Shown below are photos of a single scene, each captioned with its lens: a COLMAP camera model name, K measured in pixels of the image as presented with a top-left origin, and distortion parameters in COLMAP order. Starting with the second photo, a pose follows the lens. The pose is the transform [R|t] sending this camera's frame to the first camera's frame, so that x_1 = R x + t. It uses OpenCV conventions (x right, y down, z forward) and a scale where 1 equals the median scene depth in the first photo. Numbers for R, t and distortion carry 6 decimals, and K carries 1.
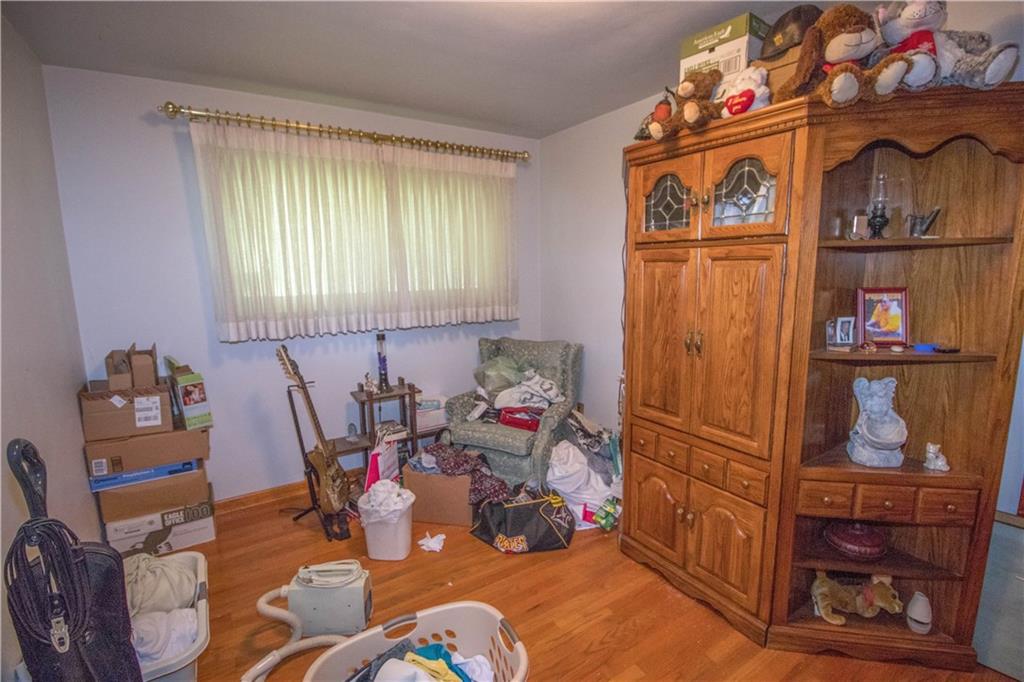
lens RADIAL K [[472.8, 0, 512.9], [0, 472.8, 338.9], [0, 0, 1]] dist [-0.014198, -0.001317]
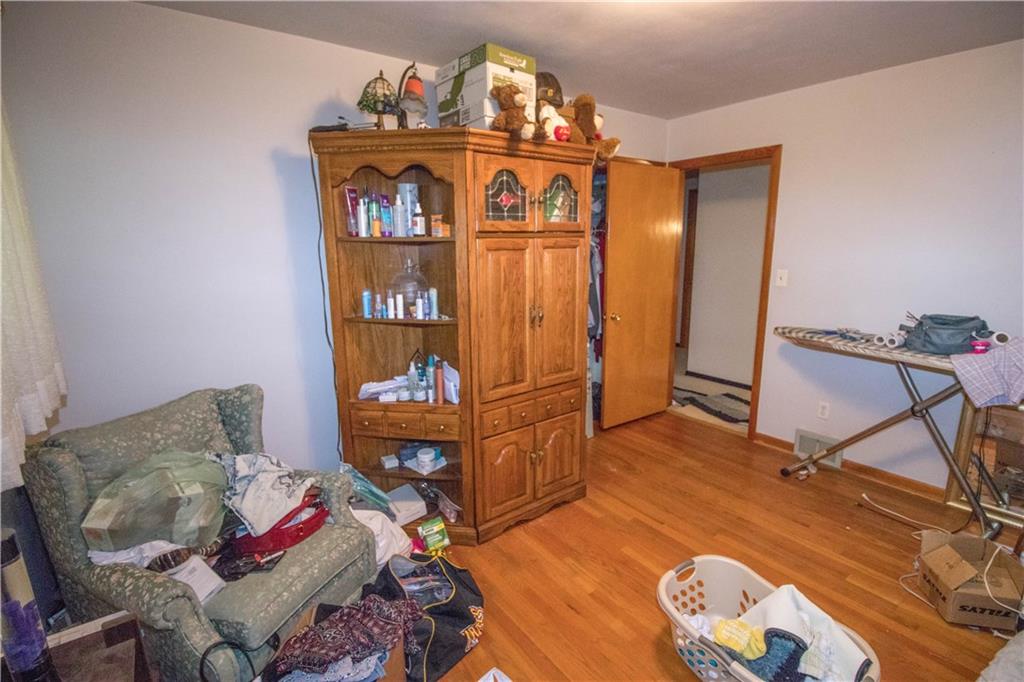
lens RADIAL K [[472.8, 0, 512.9], [0, 472.8, 341.8], [0, 0, 1]] dist [-0.014198, -0.001317]
pose [[-0.070813, -0.191992, 0.978838, -0.846834], [0.171308, 0.964381, 0.201549, -0.188360], [-0.982669, 0.181955, -0.035401, 1.132336]]
